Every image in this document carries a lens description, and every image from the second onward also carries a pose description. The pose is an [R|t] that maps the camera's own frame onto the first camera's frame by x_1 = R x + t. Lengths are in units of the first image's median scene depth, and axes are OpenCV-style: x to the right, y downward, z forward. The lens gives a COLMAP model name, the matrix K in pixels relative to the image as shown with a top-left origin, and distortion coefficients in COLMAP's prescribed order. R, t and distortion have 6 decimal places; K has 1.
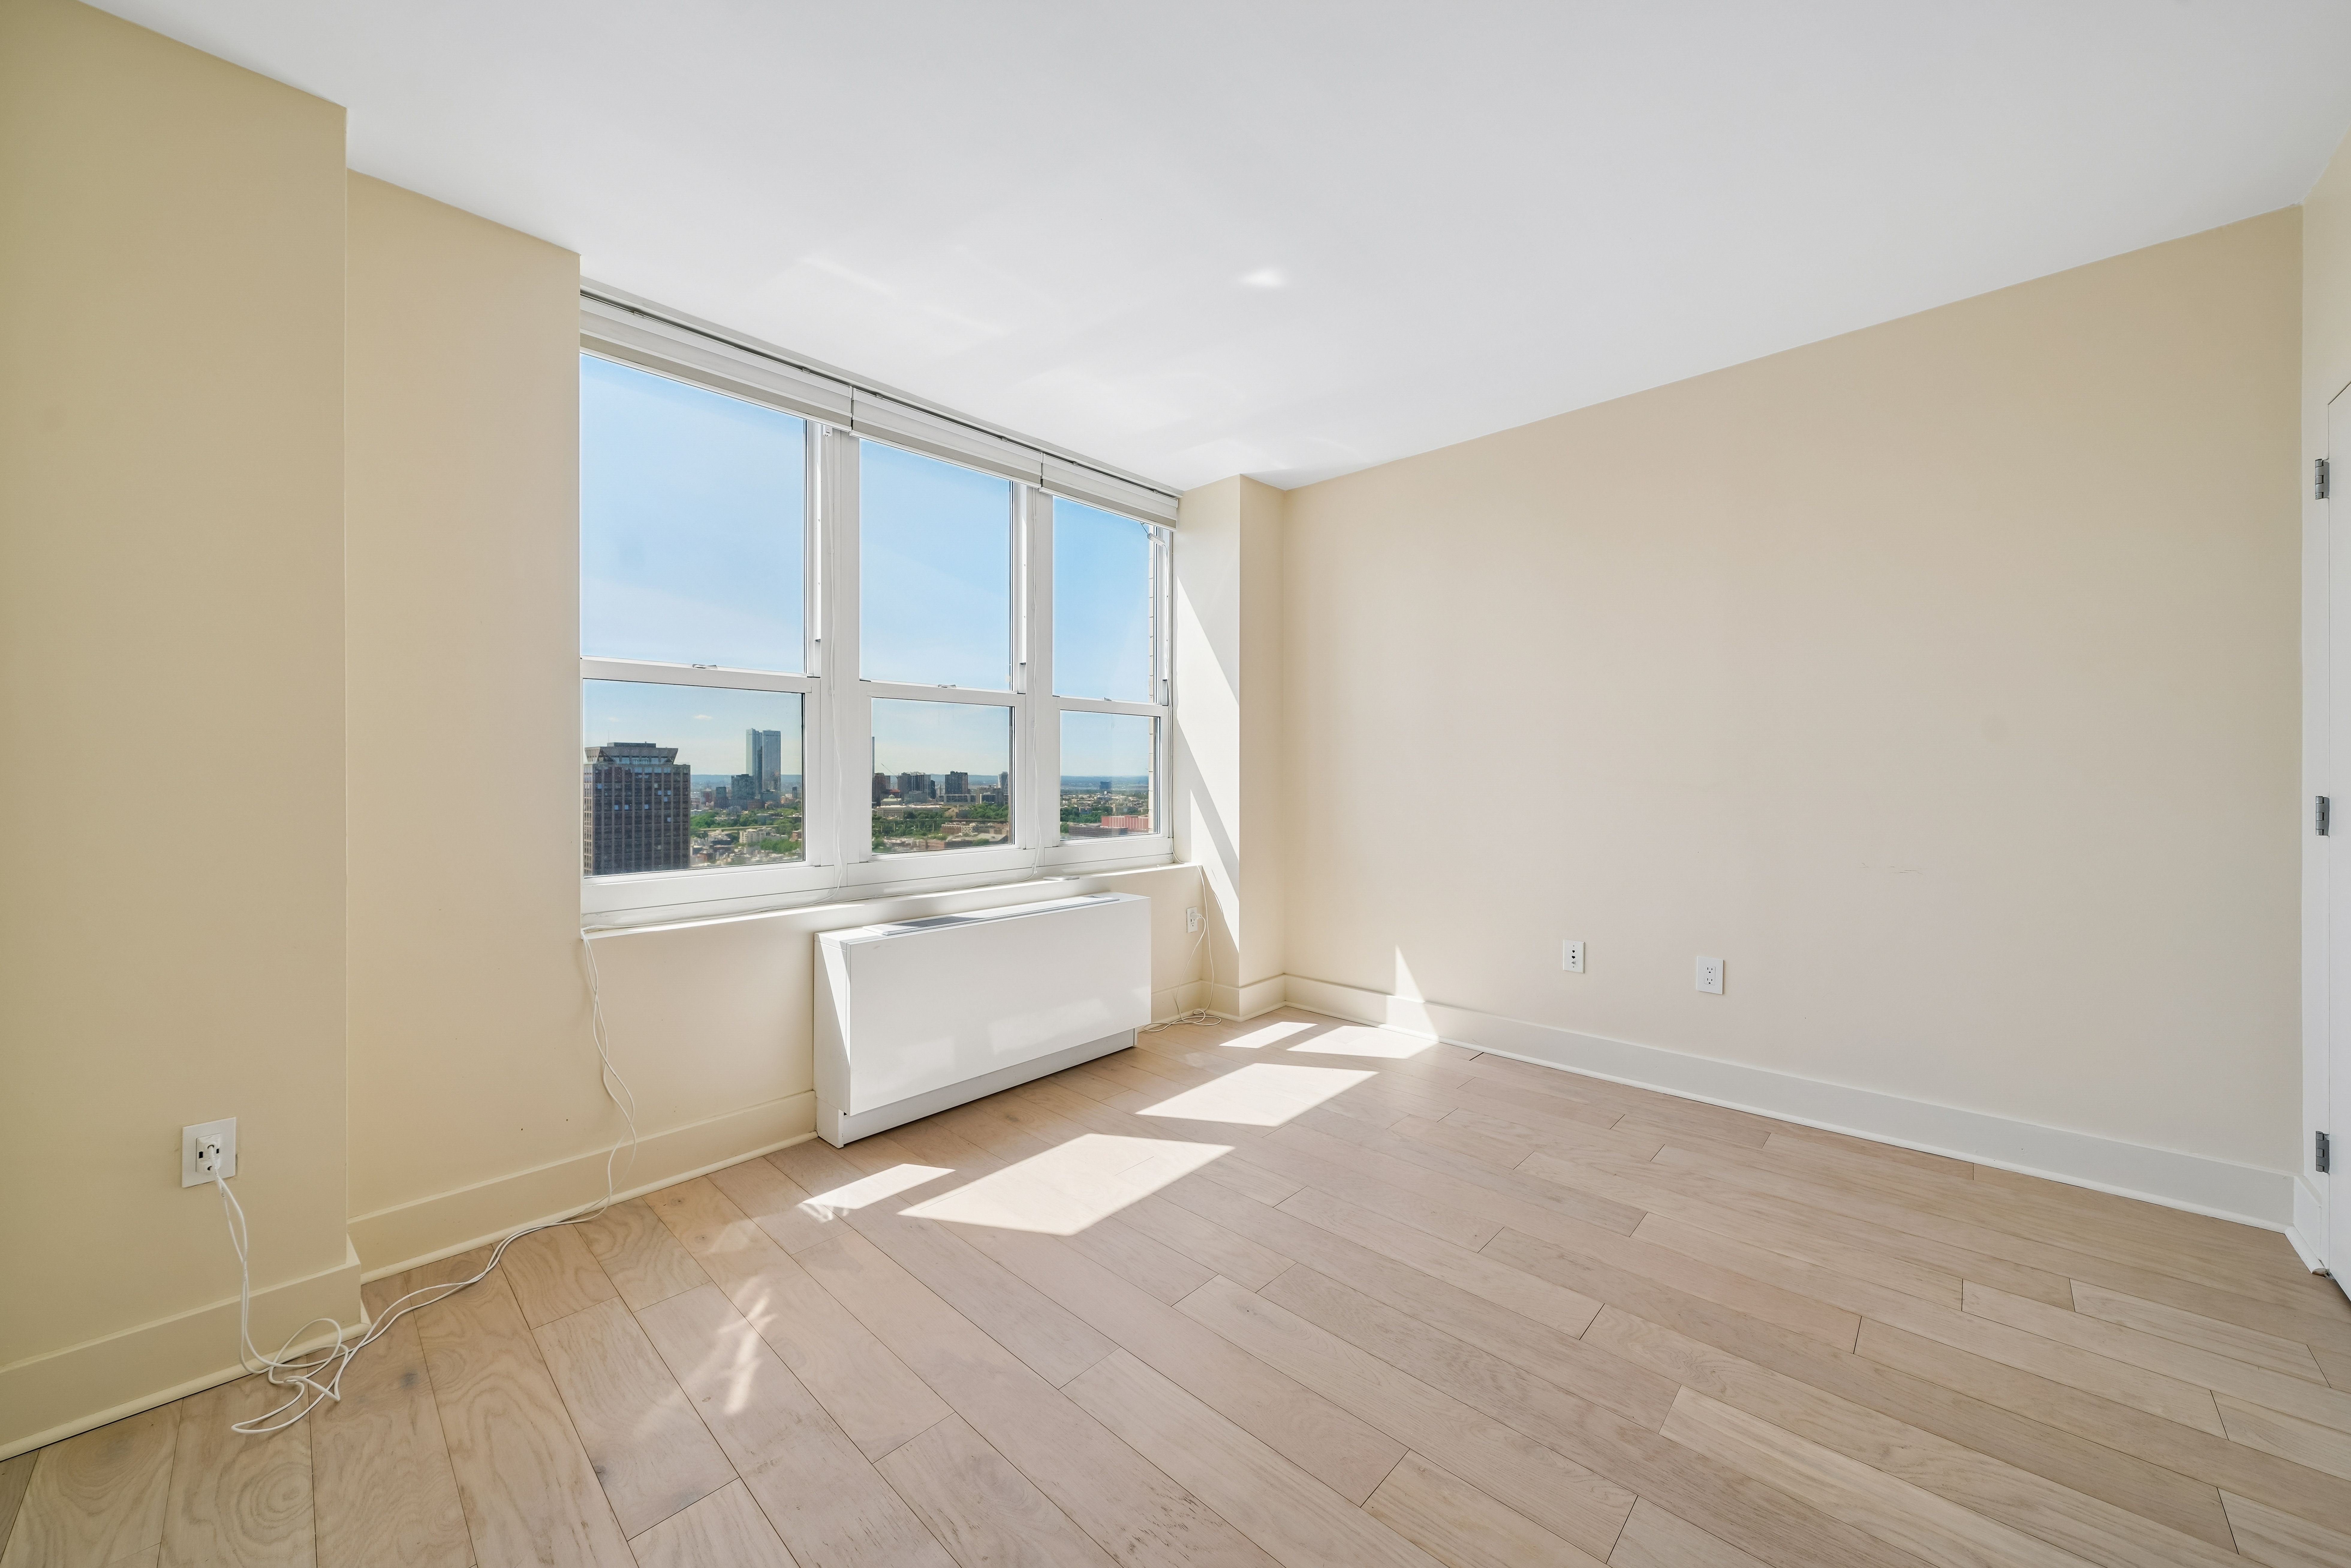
lens RADIAL K [[806.8, 0, 1176.0], [0, 806.8, 771.9], [0, 0, 1]] dist [0.006327, -0.000223]
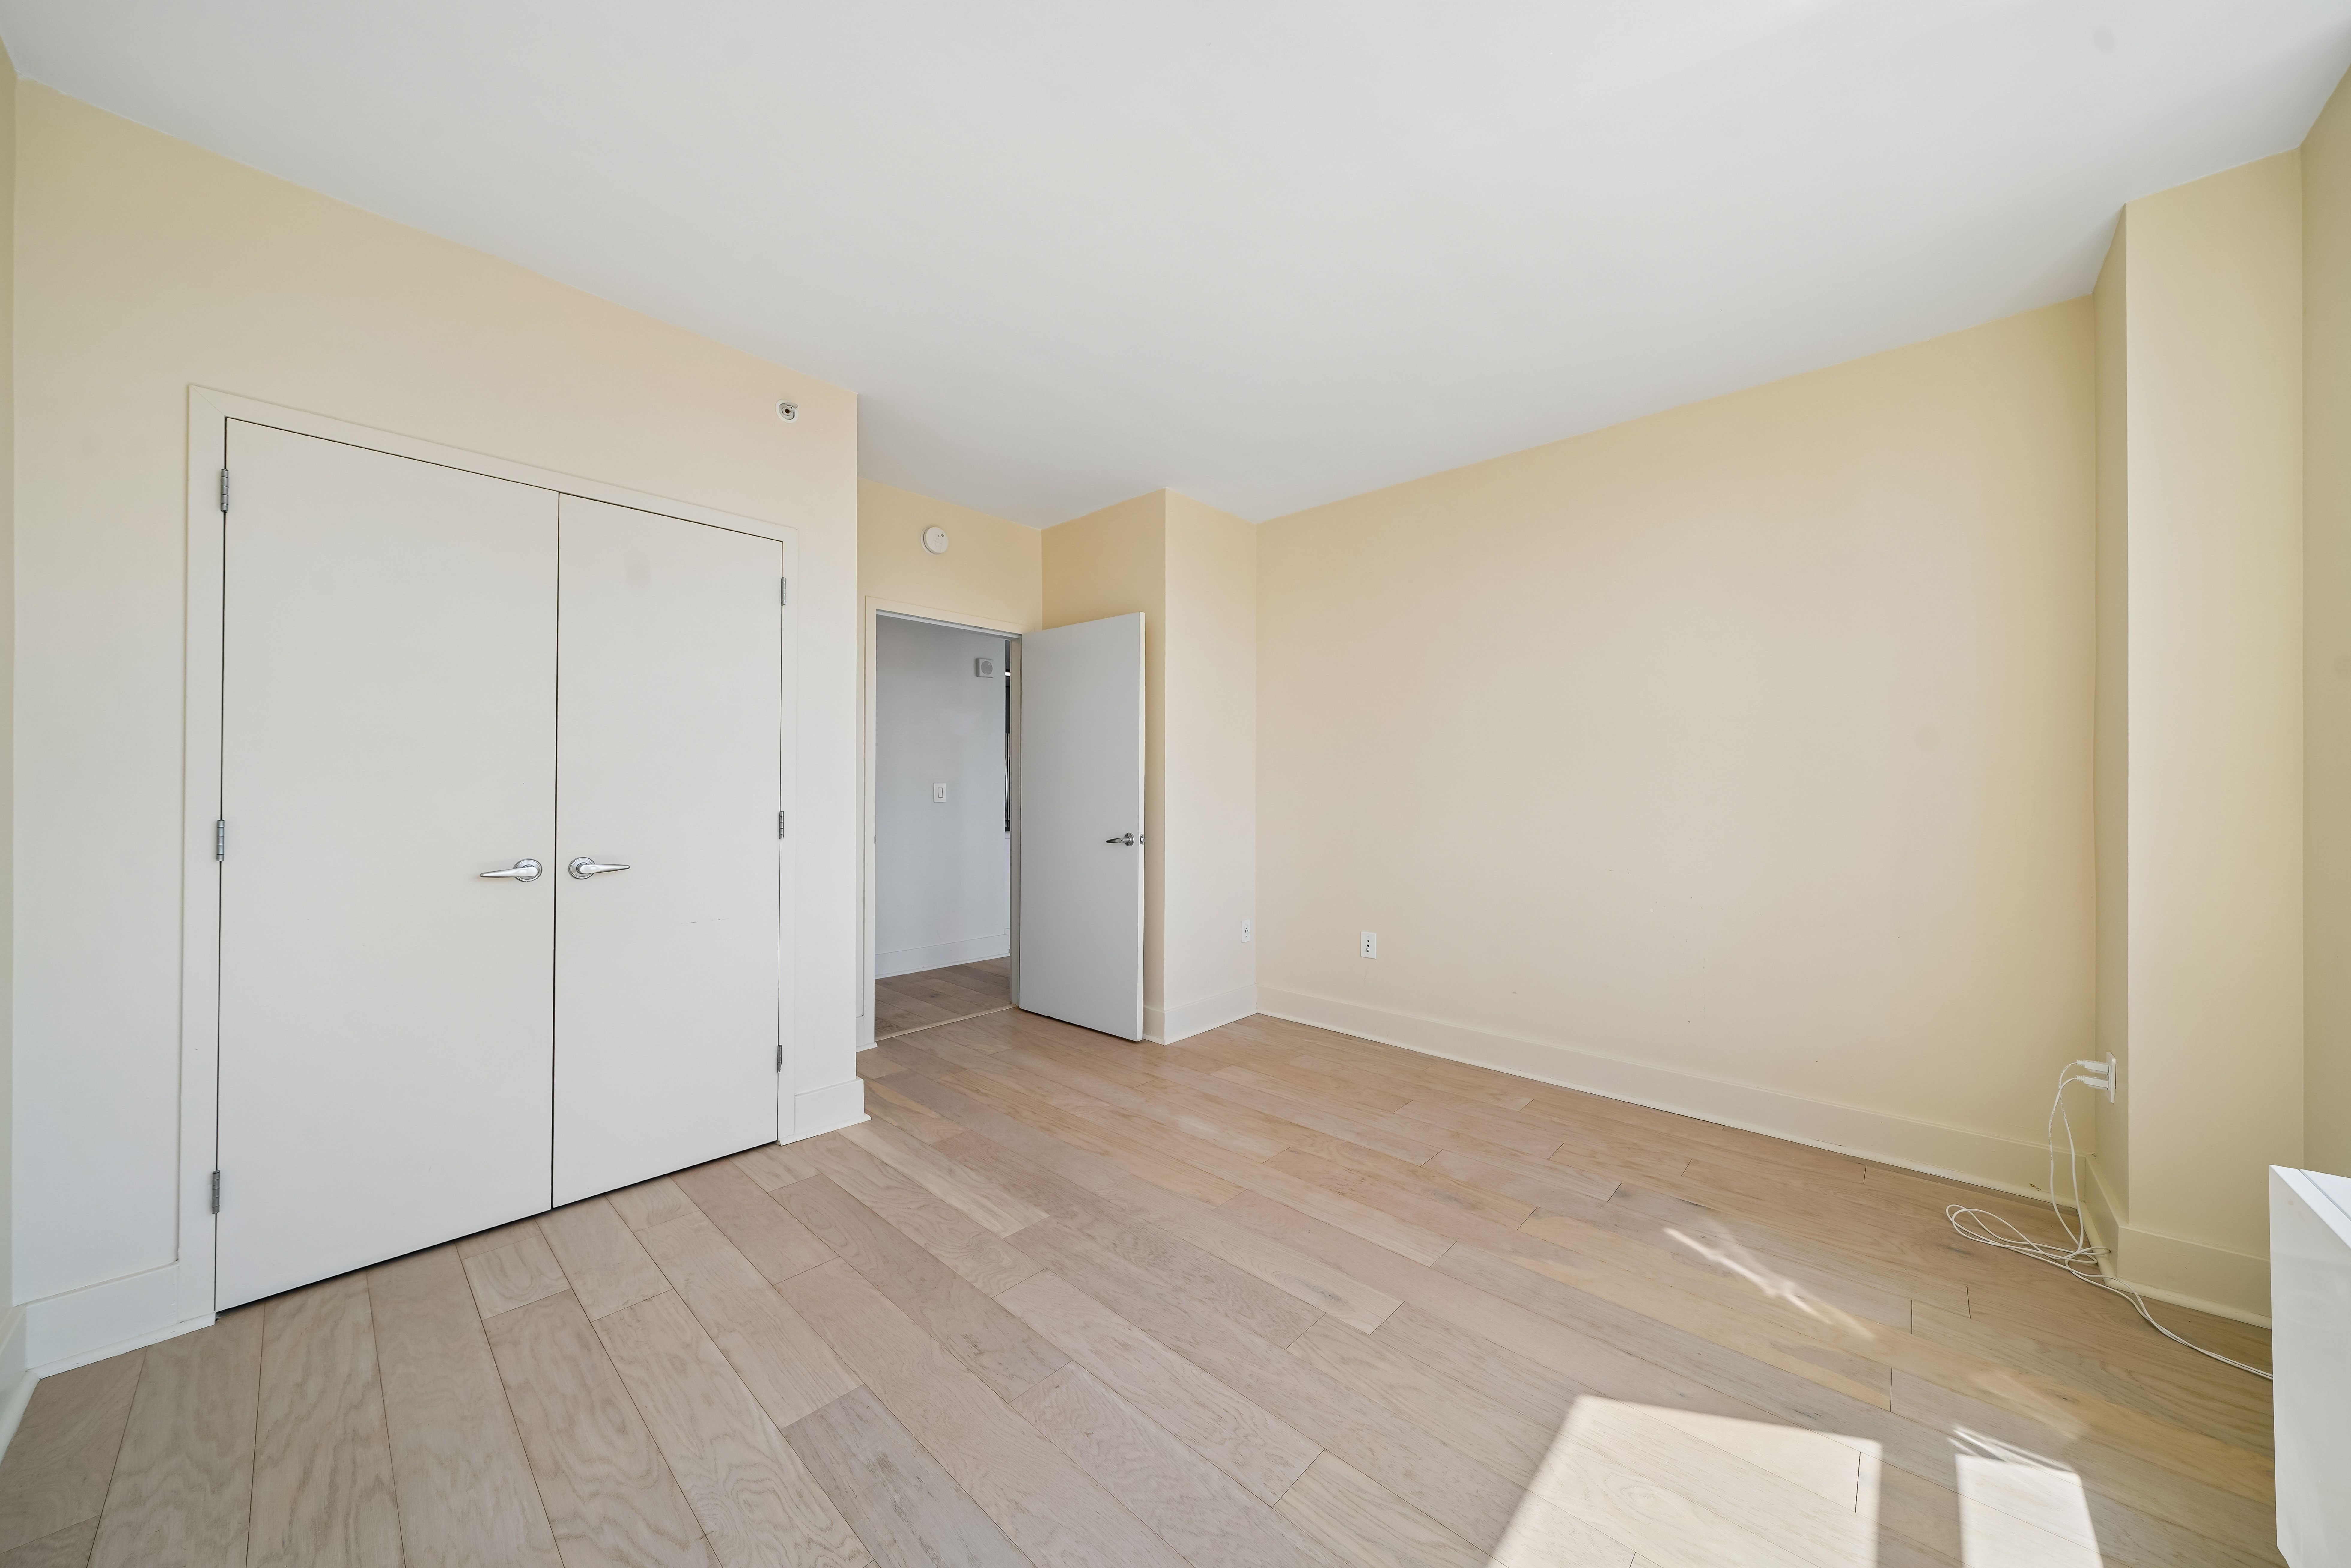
lens RADIAL K [[806.8, 0, 1176.0], [0, 806.8, 789.3], [0, 0, 1]] dist [0.006327, -0.000223]
pose [[-0.999380, 0.000989, -0.035188, 0.351068], [0.001013, 0.999999, -0.000670, 0.001617], [0.035187, -0.000706, -0.999380, 2.198537]]
